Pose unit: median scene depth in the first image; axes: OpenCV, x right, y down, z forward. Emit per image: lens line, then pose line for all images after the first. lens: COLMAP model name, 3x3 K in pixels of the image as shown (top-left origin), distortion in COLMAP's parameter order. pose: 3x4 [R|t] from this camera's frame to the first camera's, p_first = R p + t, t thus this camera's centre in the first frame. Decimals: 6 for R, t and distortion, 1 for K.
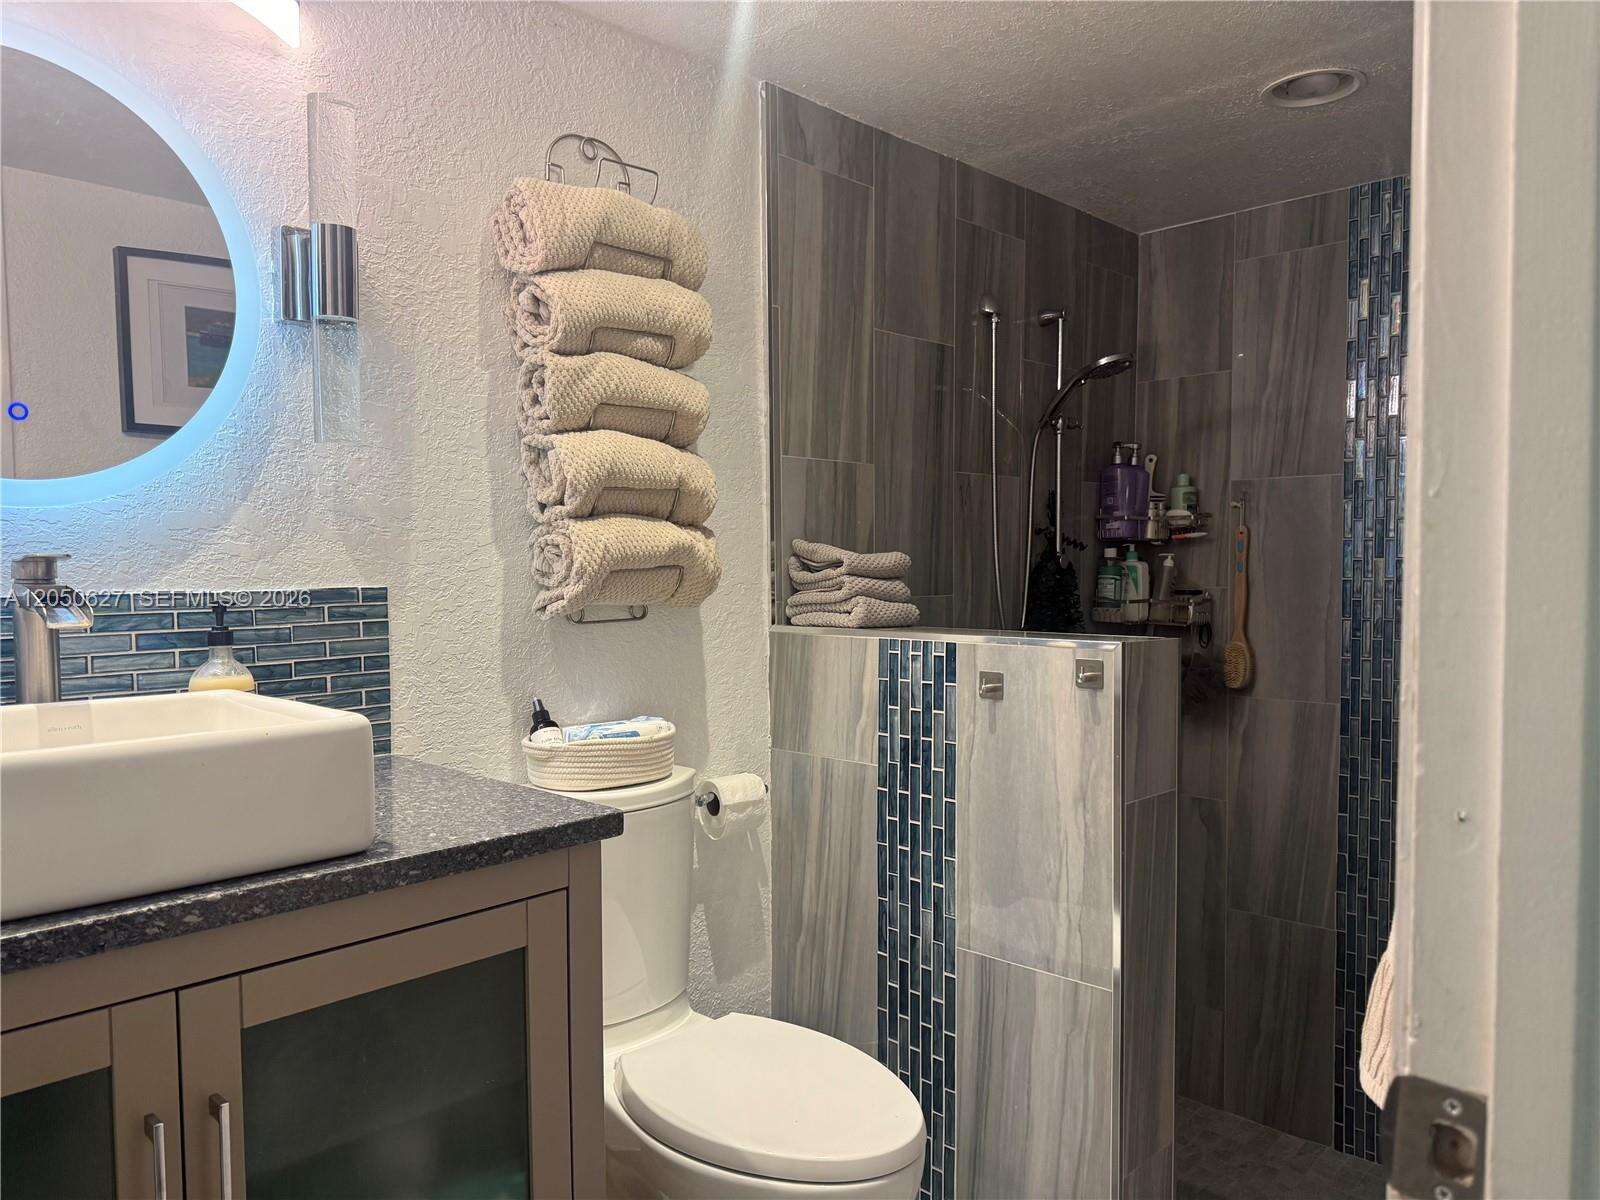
lens RADIAL K [[1122.5, 0, 800.2], [0, 1122.5, 611.4], [0, 0, 1]] dist [0.112689, -0.206540]
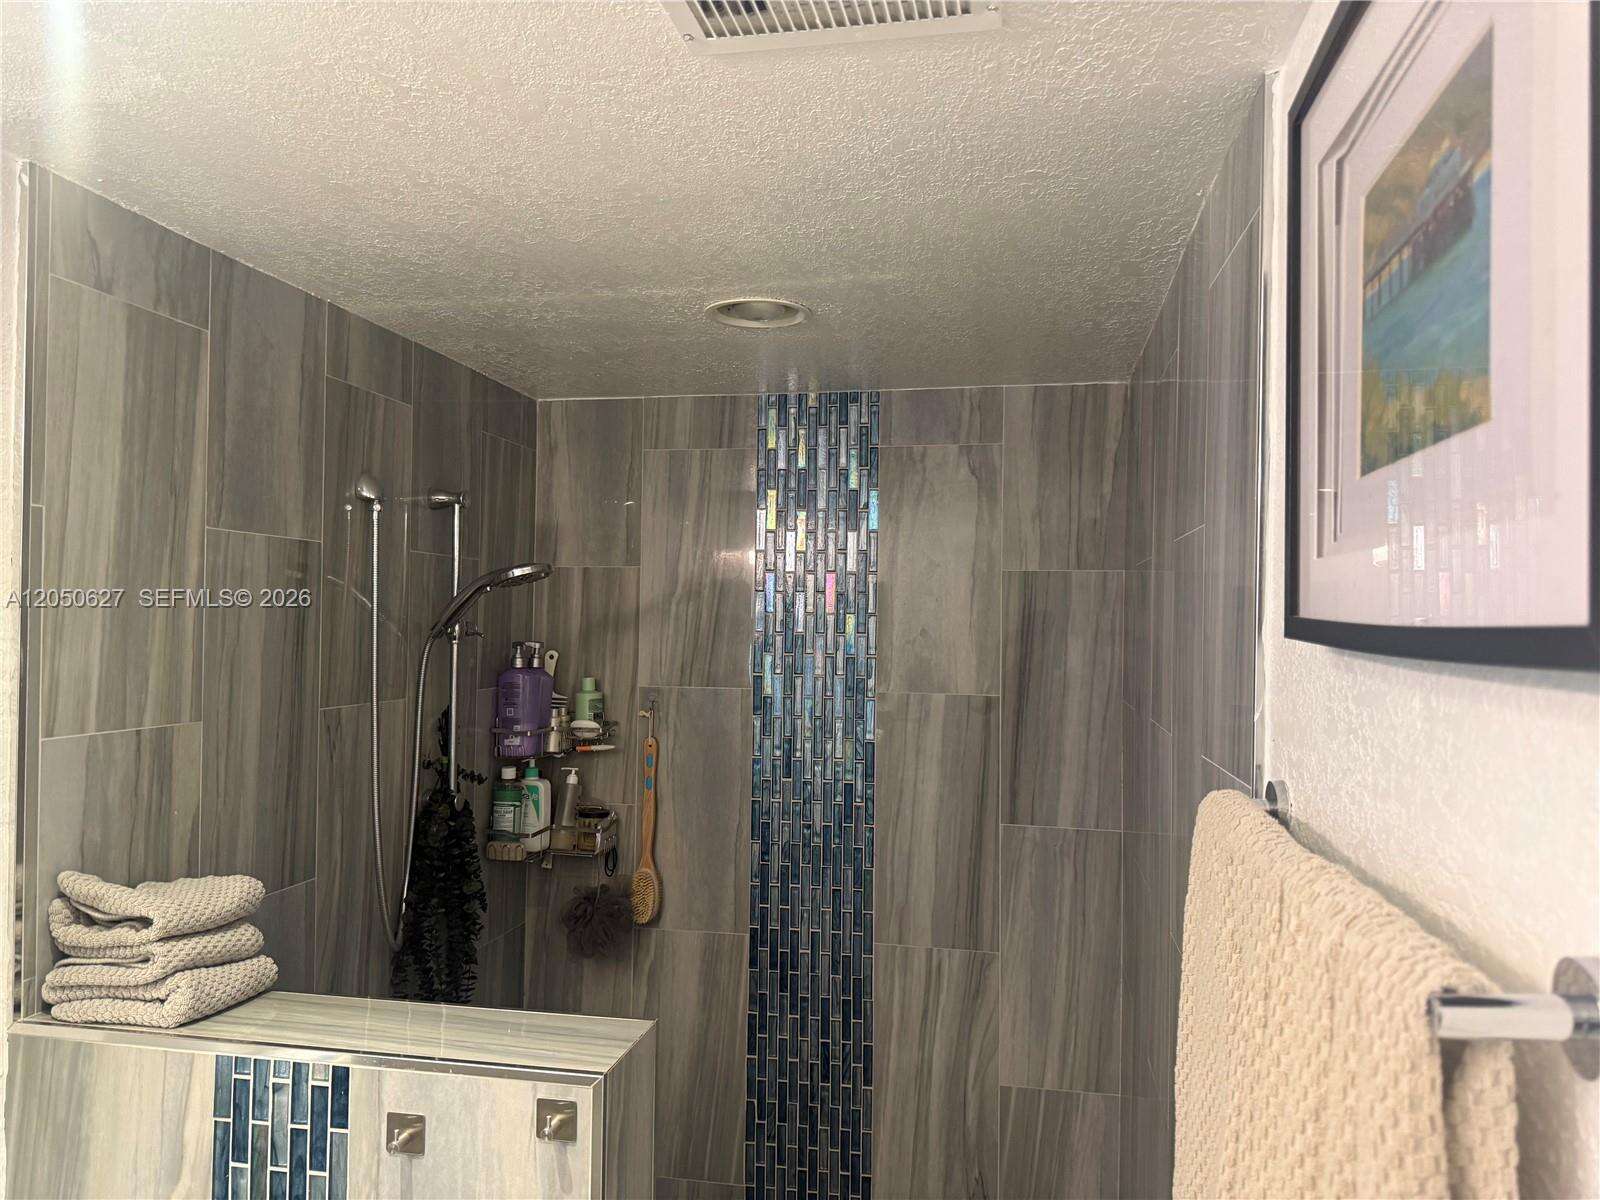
lens RADIAL K [[1164.5, 0, 807.6], [0, 1164.5, 622.7], [0, 0, 1]] dist [0.083283, -0.082866]
pose [[0.841731, 0.026172, 0.539262, -0.013389], [0.005525, 0.998355, -0.057077, -0.135588], [-0.539869, 0.051023, 0.840201, 0.172608]]
